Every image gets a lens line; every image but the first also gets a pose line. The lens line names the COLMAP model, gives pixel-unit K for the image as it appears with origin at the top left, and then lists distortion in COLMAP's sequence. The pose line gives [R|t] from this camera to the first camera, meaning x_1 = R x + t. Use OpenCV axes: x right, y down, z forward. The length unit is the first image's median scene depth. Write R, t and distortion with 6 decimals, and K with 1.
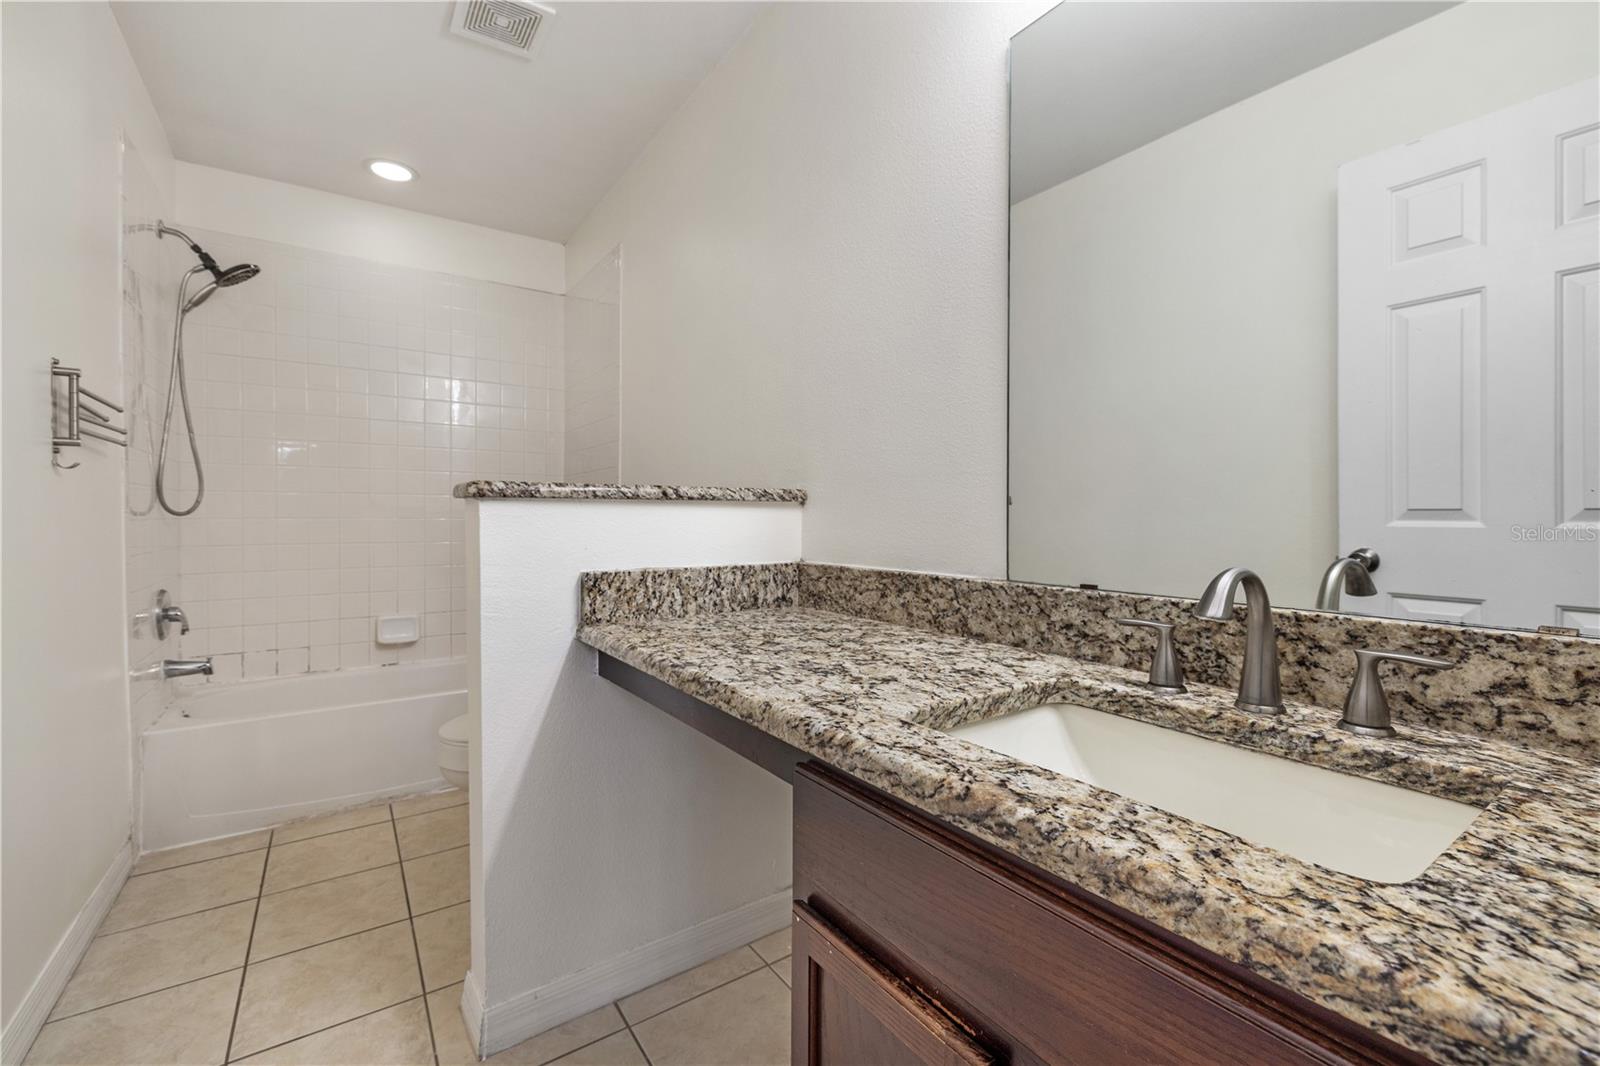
lens RADIAL K [[690.3, 0, 799.0], [0, 690.3, 527.7], [0, 0, 1]] dist [0.003361, 0.000119]
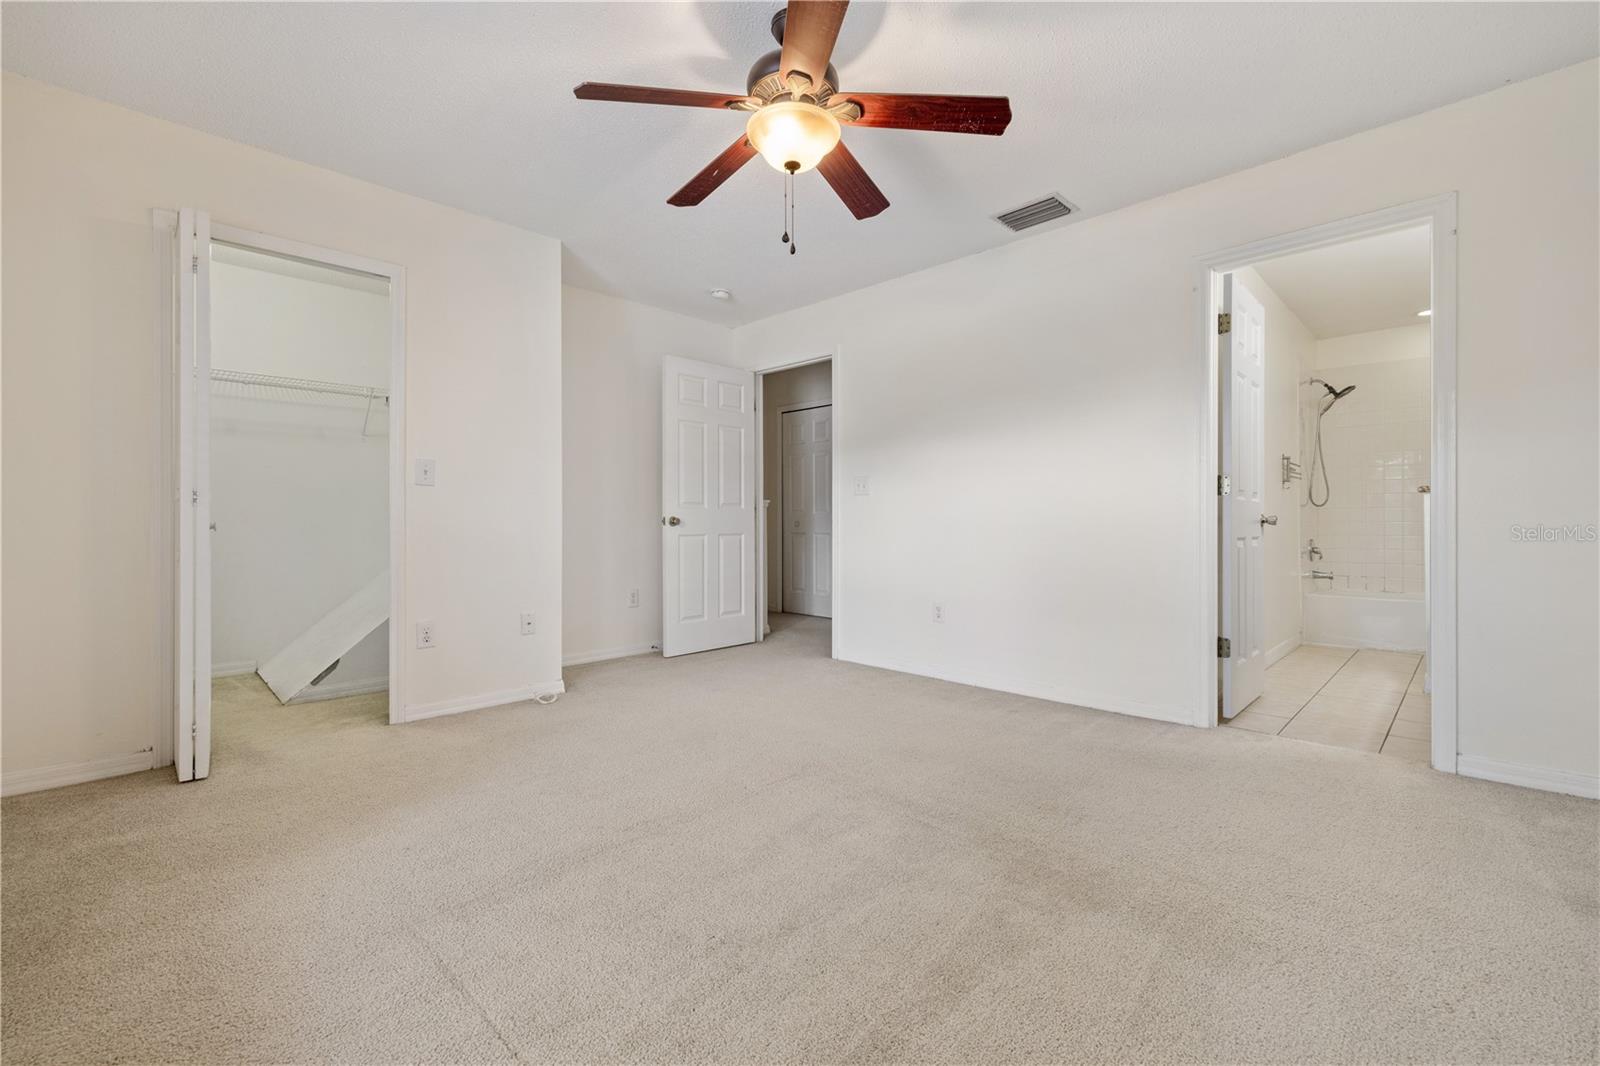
lens RADIAL K [[690.3, 0, 797.0], [0, 690.3, 530.7], [0, 0, 1]] dist [0.003361, 0.000119]
pose [[0.198646, -0.002993, -0.980067, 0.959728], [-0.005130, 0.999978, -0.004093, 0.078688], [0.980058, 0.005841, 0.198627, -1.095410]]
